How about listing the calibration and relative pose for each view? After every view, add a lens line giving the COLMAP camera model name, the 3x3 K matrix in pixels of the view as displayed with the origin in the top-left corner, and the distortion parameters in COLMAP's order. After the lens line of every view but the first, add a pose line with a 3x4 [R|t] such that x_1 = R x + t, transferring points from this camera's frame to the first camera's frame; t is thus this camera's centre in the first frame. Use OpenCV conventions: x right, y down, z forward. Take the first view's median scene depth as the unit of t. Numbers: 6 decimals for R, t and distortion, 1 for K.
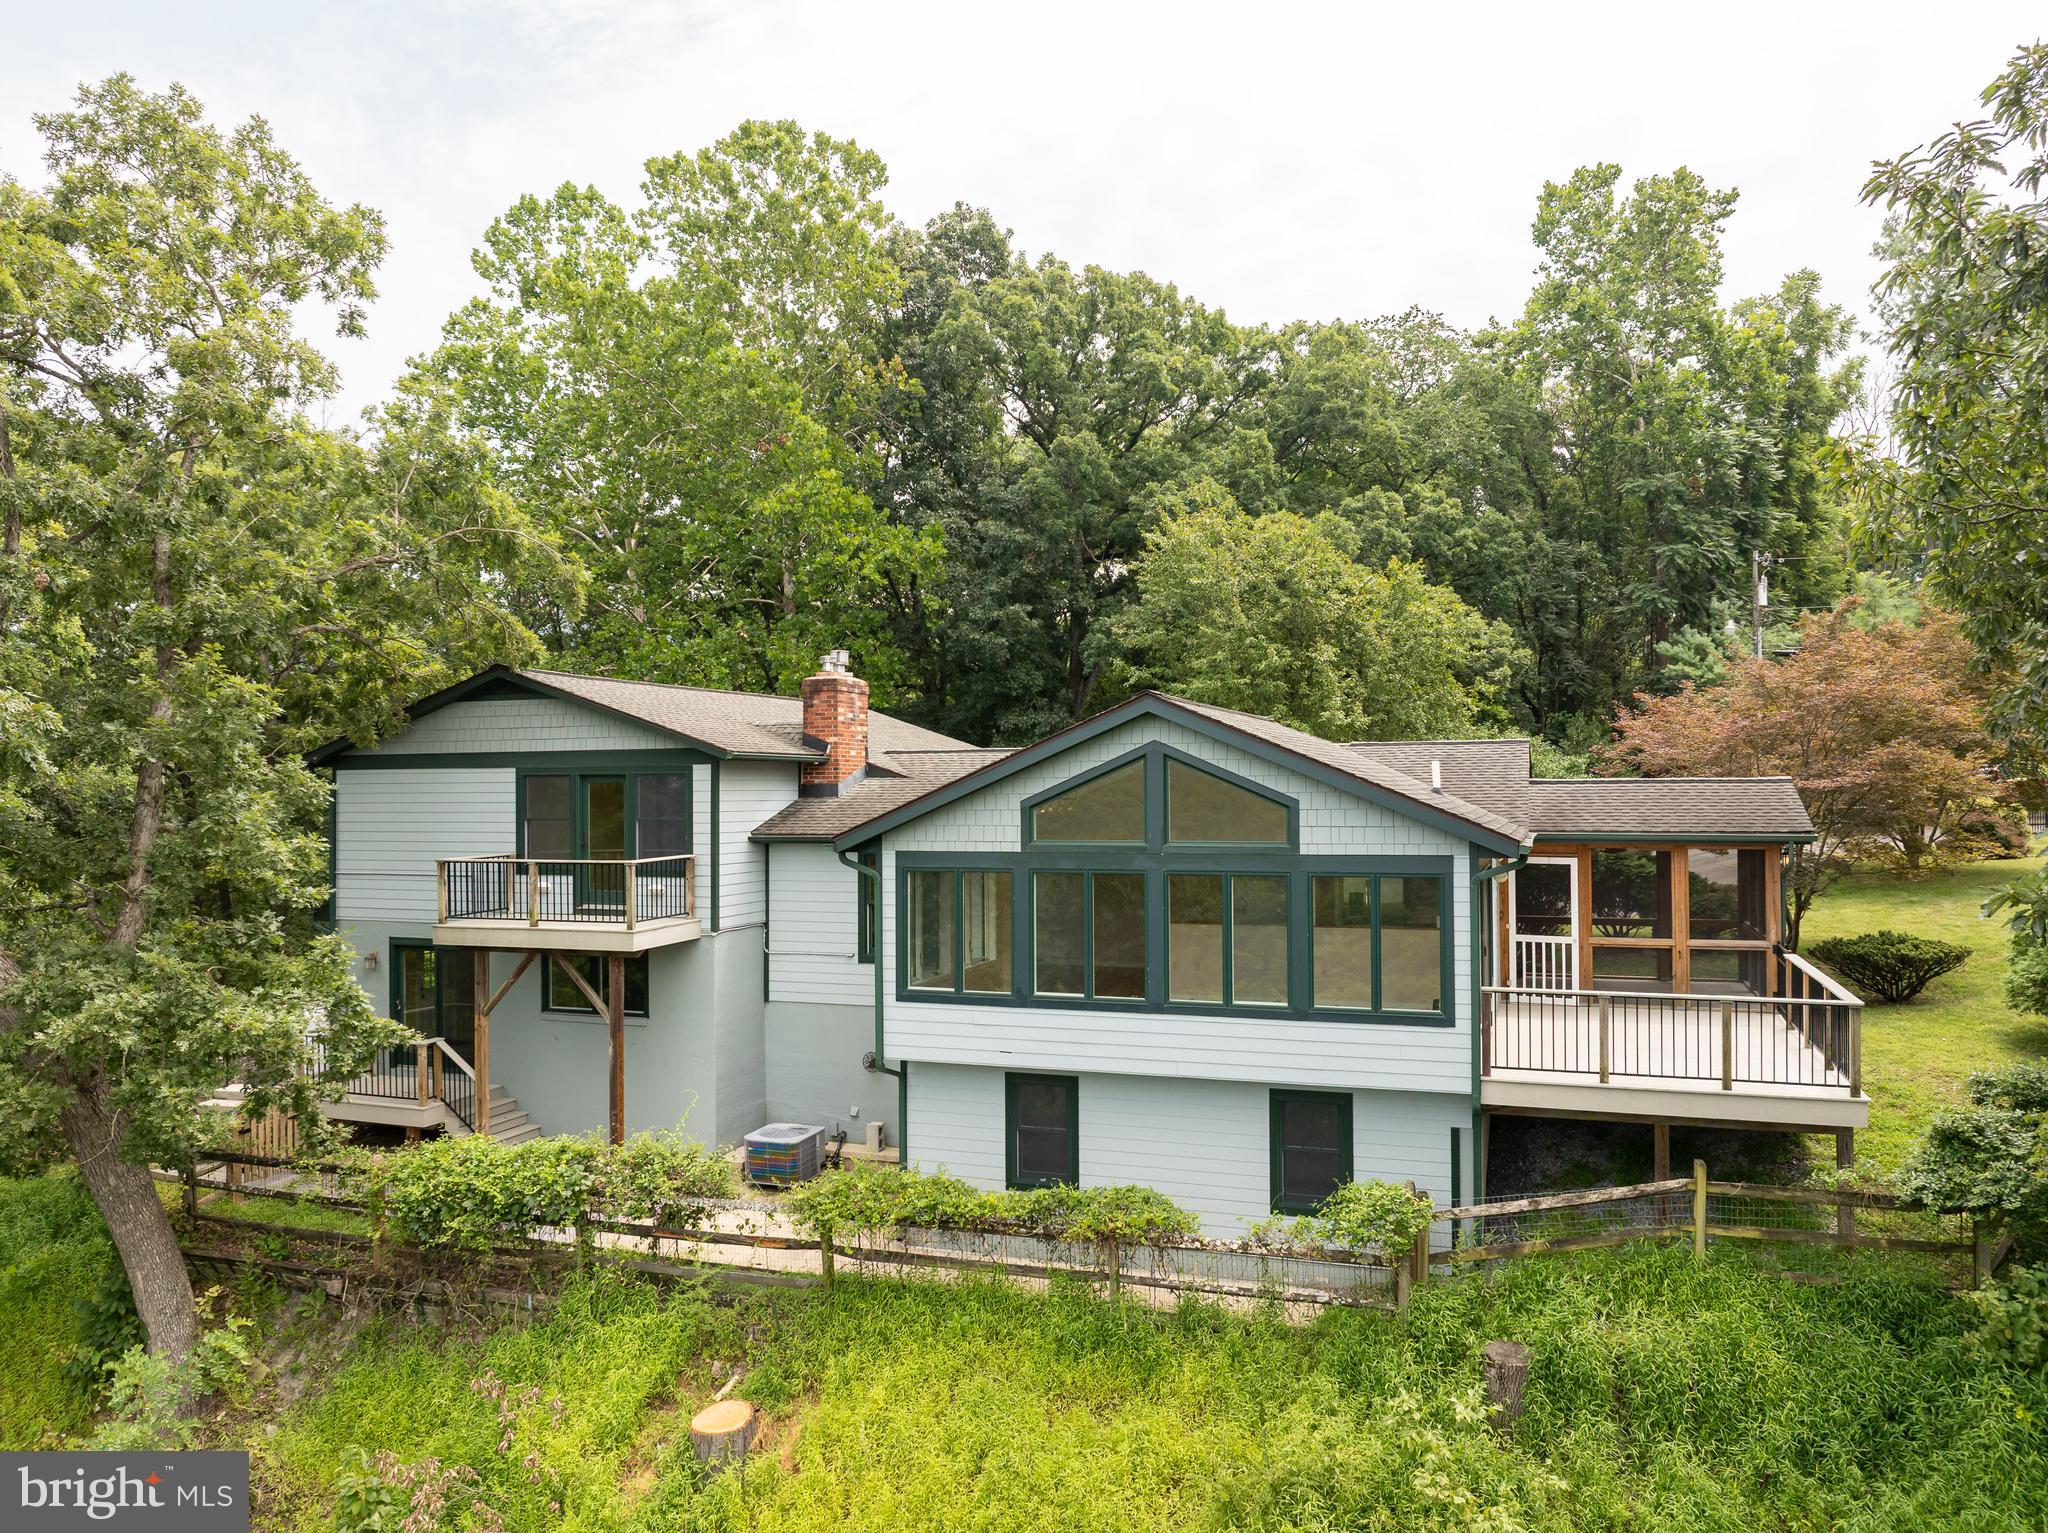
lens RADIAL K [[1453.2, 0, 1026.3], [0, 1453.2, 758.1], [0, 0, 1]] dist [-0.041546, 0.006345]
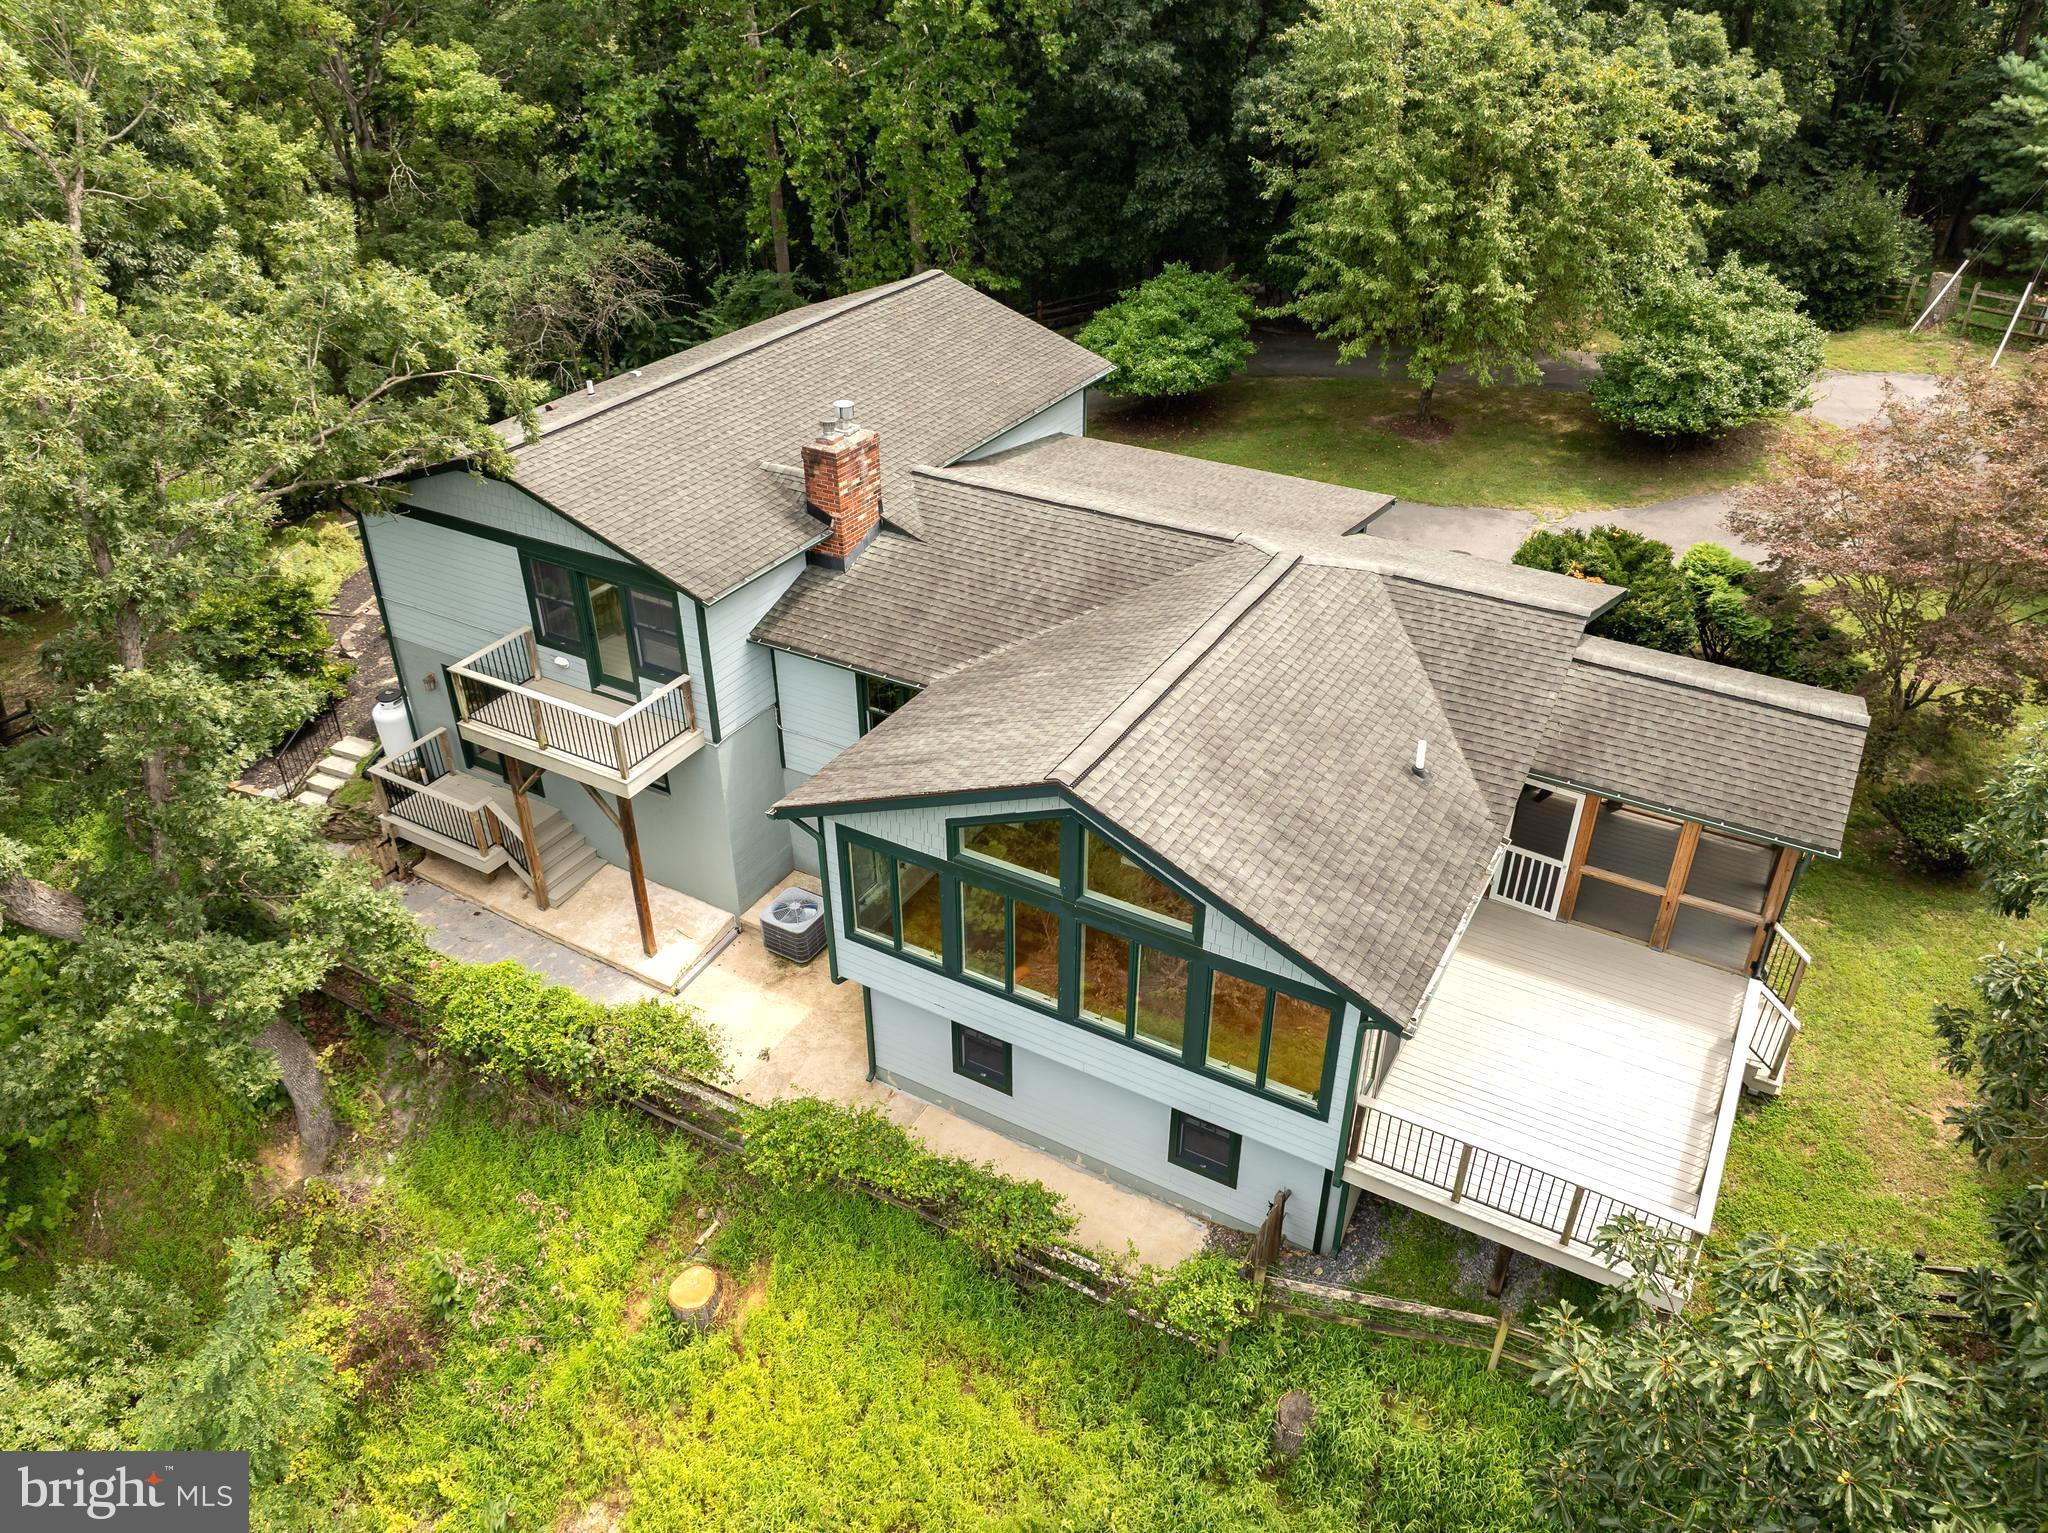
lens RADIAL K [[1453.2, 0, 1026.3], [0, 1453.2, 758.1], [0, 0, 1]] dist [-0.041546, 0.006345]
pose [[0.985520, 0.094889, -0.140520, 0.176772], [-0.001268, 0.832846, 0.553504, -0.526633], [0.169553, -0.545311, 0.820907, 0.218036]]
